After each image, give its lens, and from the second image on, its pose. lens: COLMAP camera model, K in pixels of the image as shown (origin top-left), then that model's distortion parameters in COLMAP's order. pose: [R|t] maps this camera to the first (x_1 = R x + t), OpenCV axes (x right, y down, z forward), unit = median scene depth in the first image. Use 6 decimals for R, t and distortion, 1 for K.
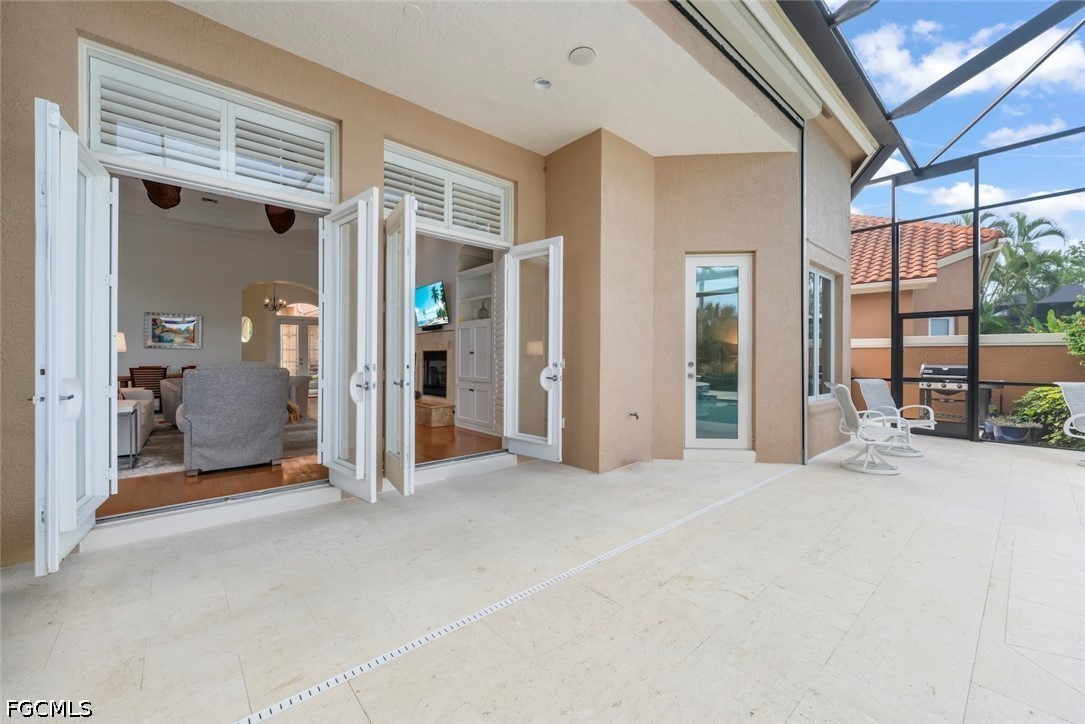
lens RADIAL K [[424.4, 0, 542.5], [0, 424.4, 362.0], [0, 0, 1]] dist [0.000563, 0.000078]
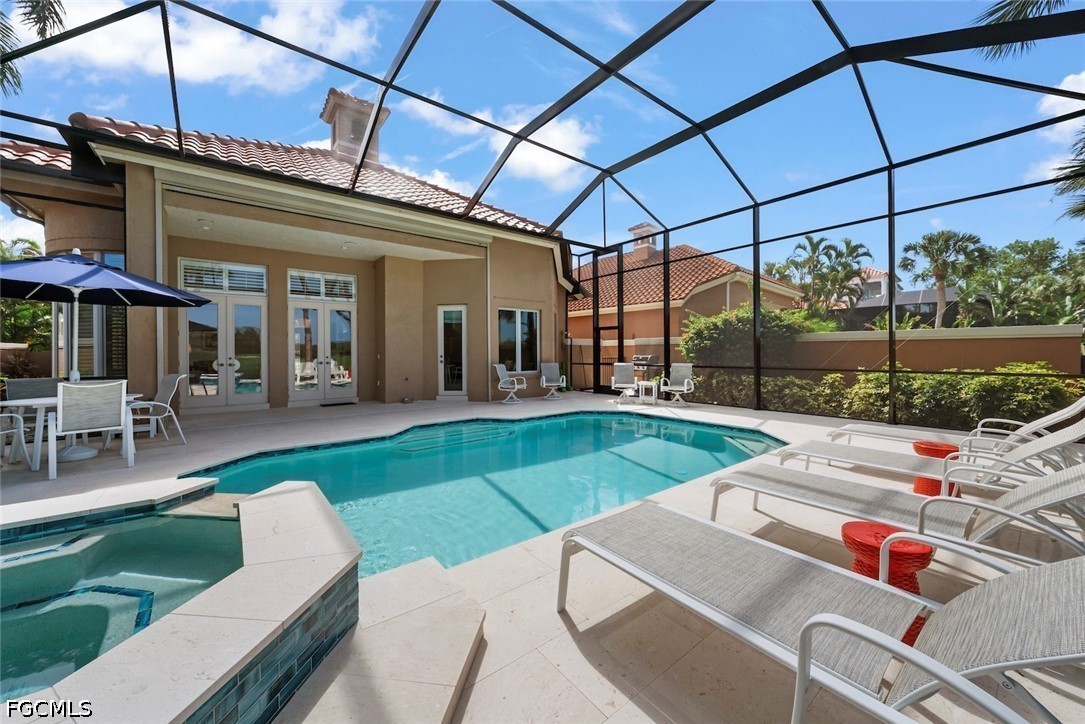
lens RADIAL K [[396.4, 0, 544.2], [0, 396.4, 360.5], [0, 0, 1]] dist [-0.002731, -0.000202]
pose [[0.998373, -0.011145, -0.055917, 0.703921], [0.011490, 0.999917, 0.005853, 0.014954], [0.055847, -0.006486, 0.998418, -0.698249]]
